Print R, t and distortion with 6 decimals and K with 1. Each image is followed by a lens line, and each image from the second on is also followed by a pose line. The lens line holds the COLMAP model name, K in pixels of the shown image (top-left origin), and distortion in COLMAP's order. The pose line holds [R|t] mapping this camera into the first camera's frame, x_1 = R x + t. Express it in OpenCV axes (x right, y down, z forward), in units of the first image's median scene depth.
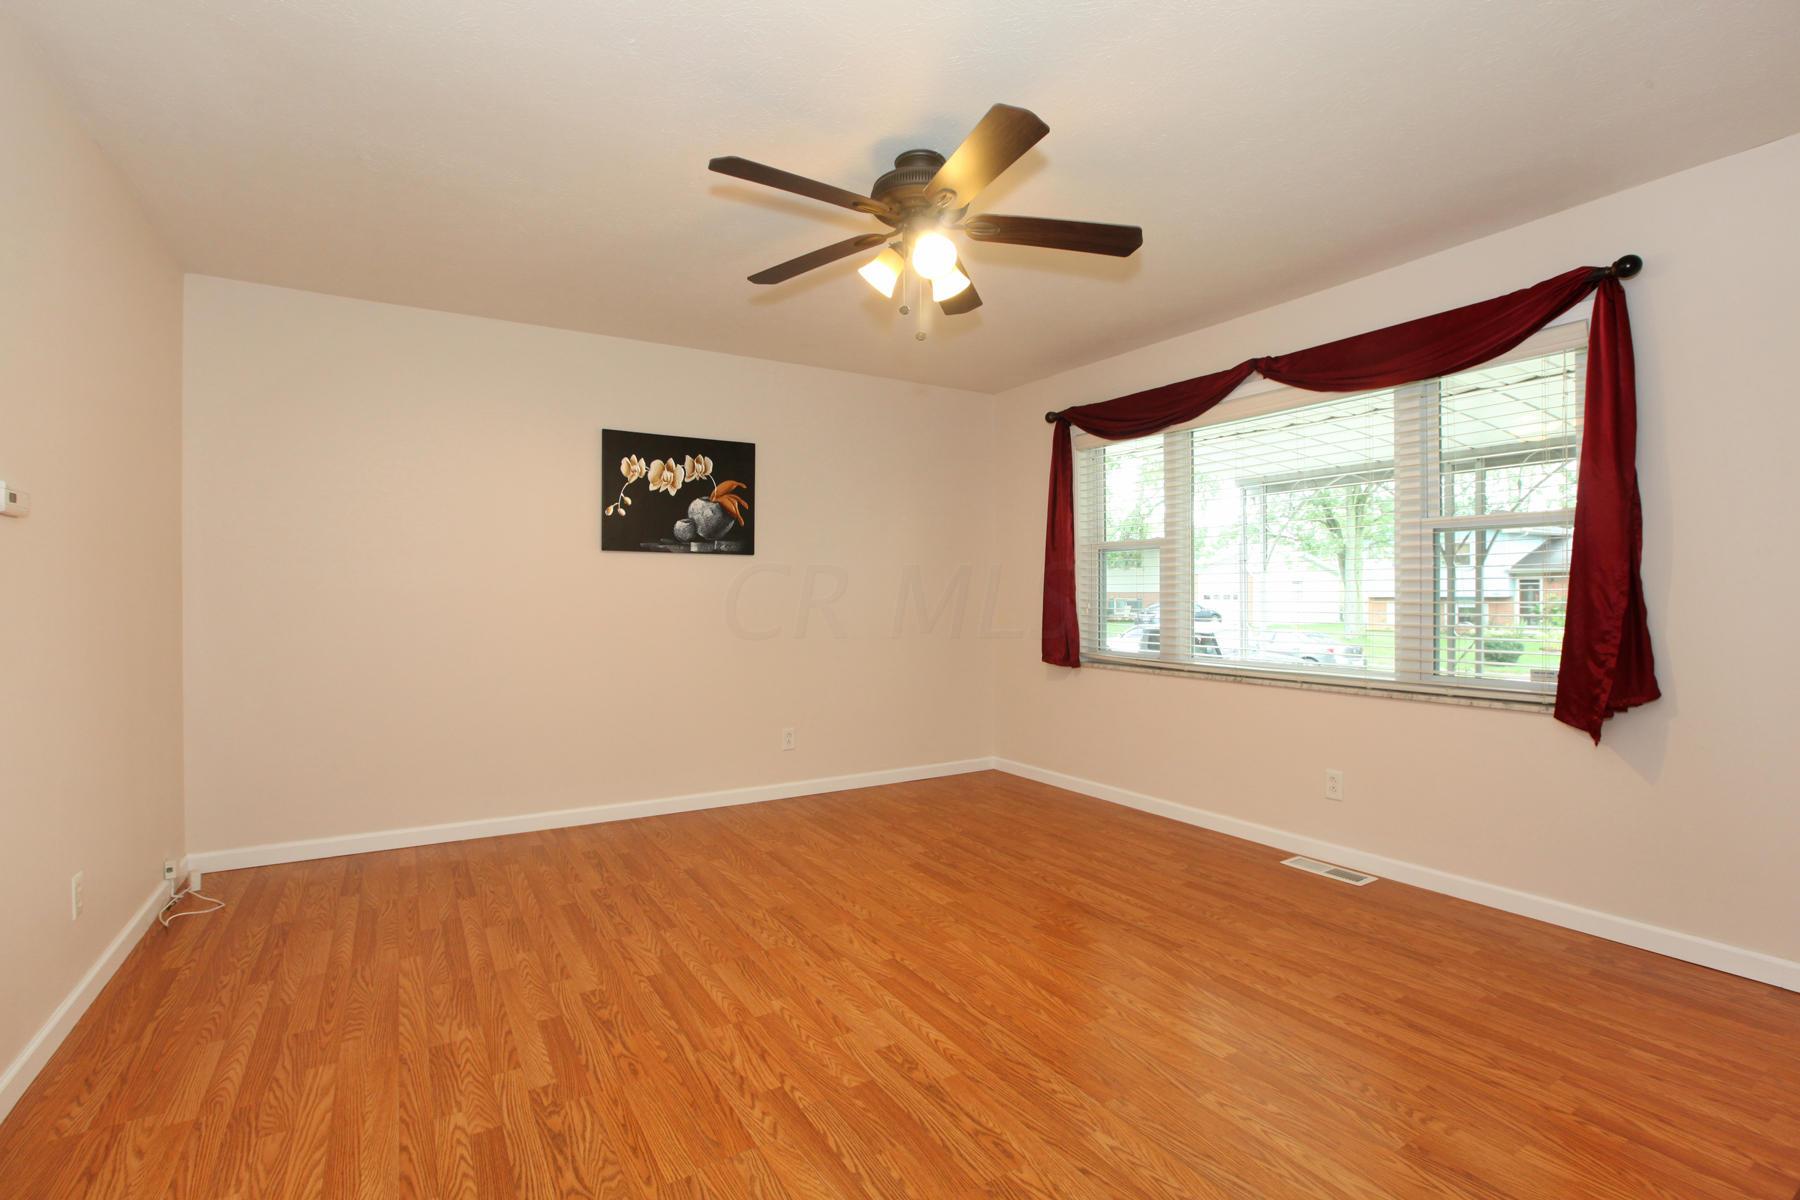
lens RADIAL K [[816.7, 0, 888.1], [0, 816.7, 558.3], [0, 0, 1]] dist [-0.045620, 0.011340]
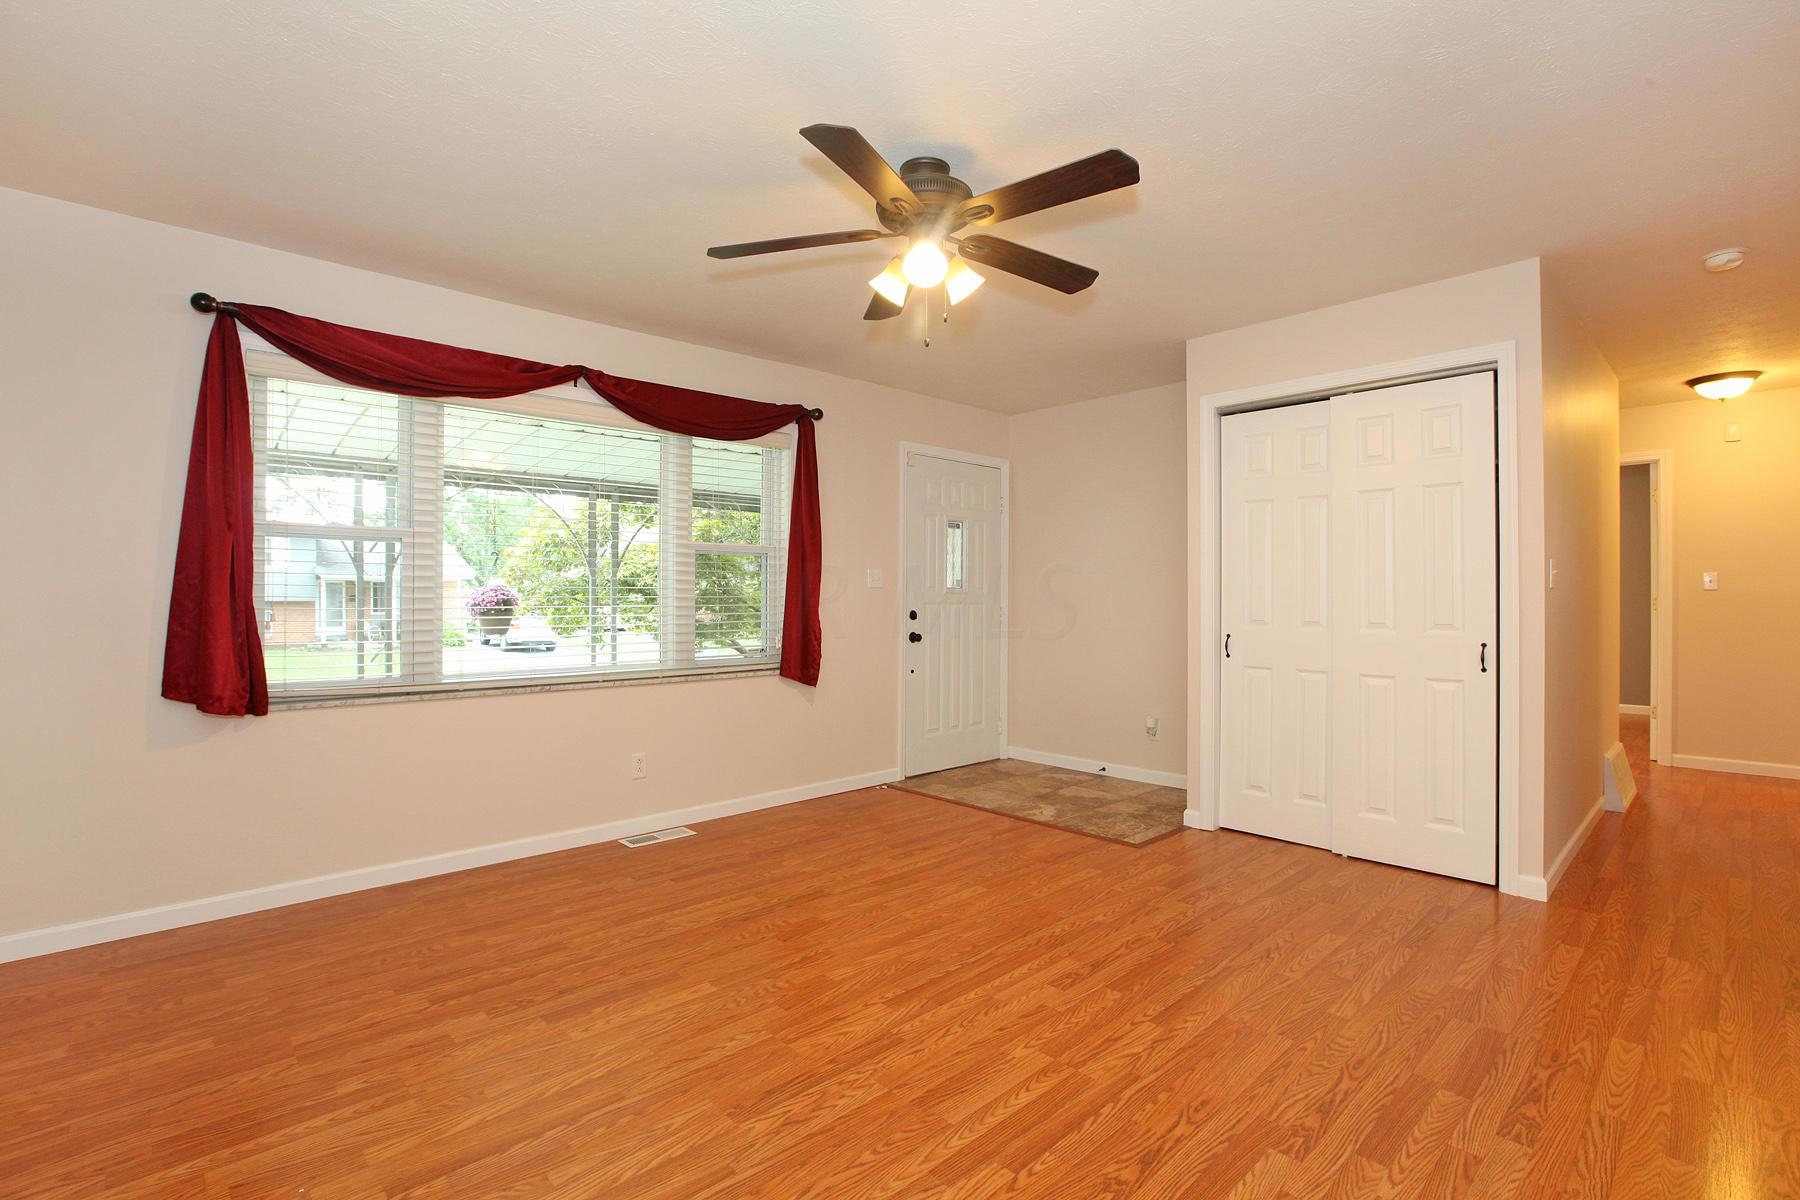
lens RADIAL K [[816.7, 0, 900.2], [0, 816.7, 560.7], [0, 0, 1]] dist [-0.045620, 0.011340]
pose [[-0.206906, 0.047325, 0.977216, -0.933813], [-0.042803, 0.997435, -0.057367, 0.054050], [-0.977424, -0.053698, -0.204349, 1.232926]]
